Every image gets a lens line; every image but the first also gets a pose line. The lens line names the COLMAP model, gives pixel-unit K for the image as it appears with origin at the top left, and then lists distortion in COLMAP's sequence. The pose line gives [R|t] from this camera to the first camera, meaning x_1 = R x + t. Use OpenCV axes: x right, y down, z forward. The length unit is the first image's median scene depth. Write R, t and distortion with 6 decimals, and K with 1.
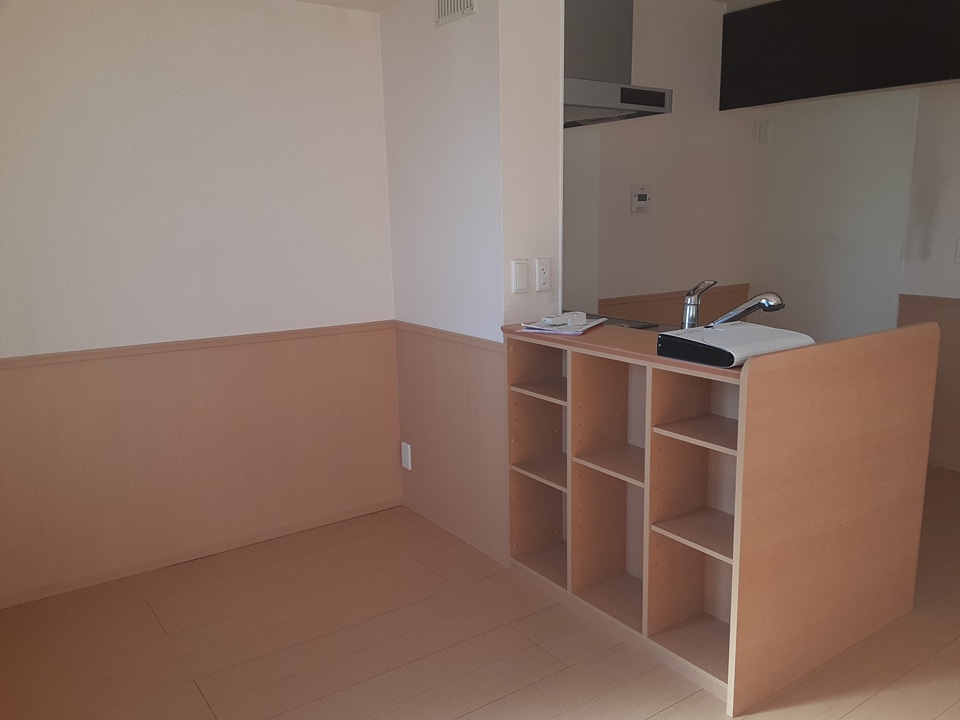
lens RADIAL K [[772.1, 0, 497.6], [0, 772.1, 376.1], [0, 0, 1]] dist [0.121800, -0.184631]
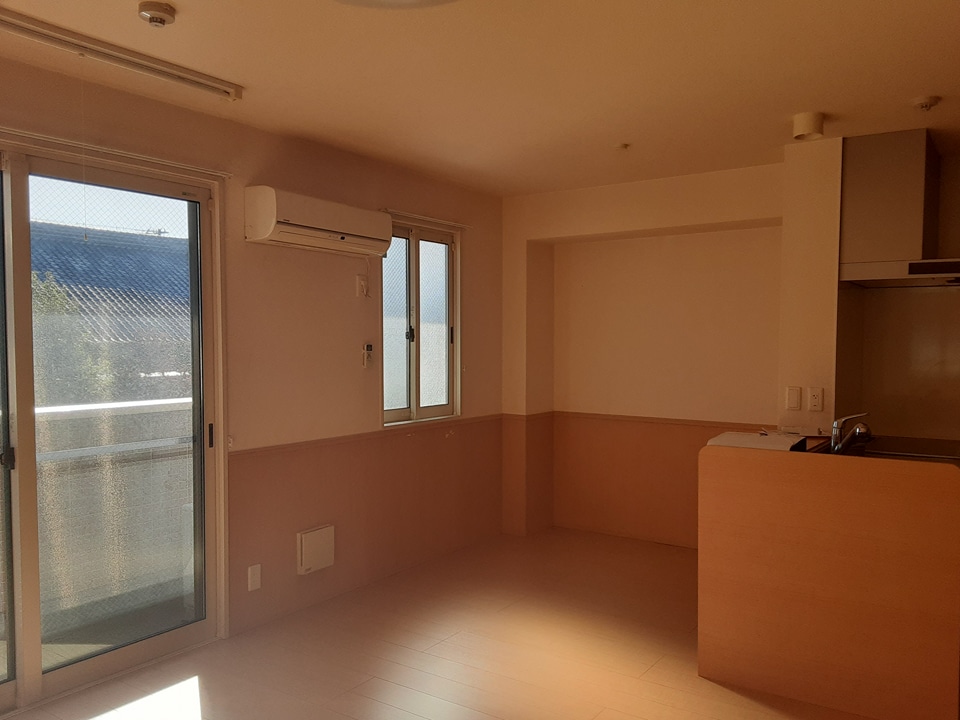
lens RADIAL K [[772.1, 0, 497.6], [0, 772.1, 376.1], [0, 0, 1]] dist [0.121800, -0.184631]
pose [[0.334395, 0.058638, -0.940607, 1.201048], [-0.202494, 0.979222, -0.010943, -0.041185], [0.920422, 0.194126, 0.339321, -0.013569]]
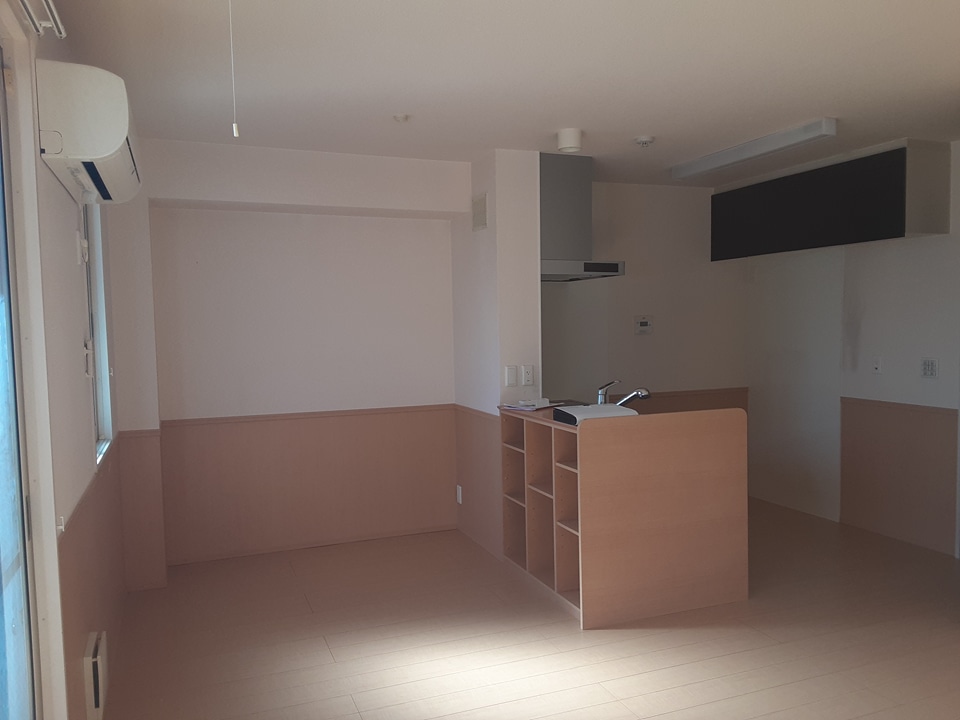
lens RADIAL K [[772.1, 0, 497.6], [0, 772.1, 376.1], [0, 0, 1]] dist [0.121800, -0.184631]
pose [[0.971195, 0.014642, -0.237838, 0.385562], [-0.046499, 0.990567, -0.128895, 0.082683], [0.233707, 0.136241, 0.962715, -0.578443]]
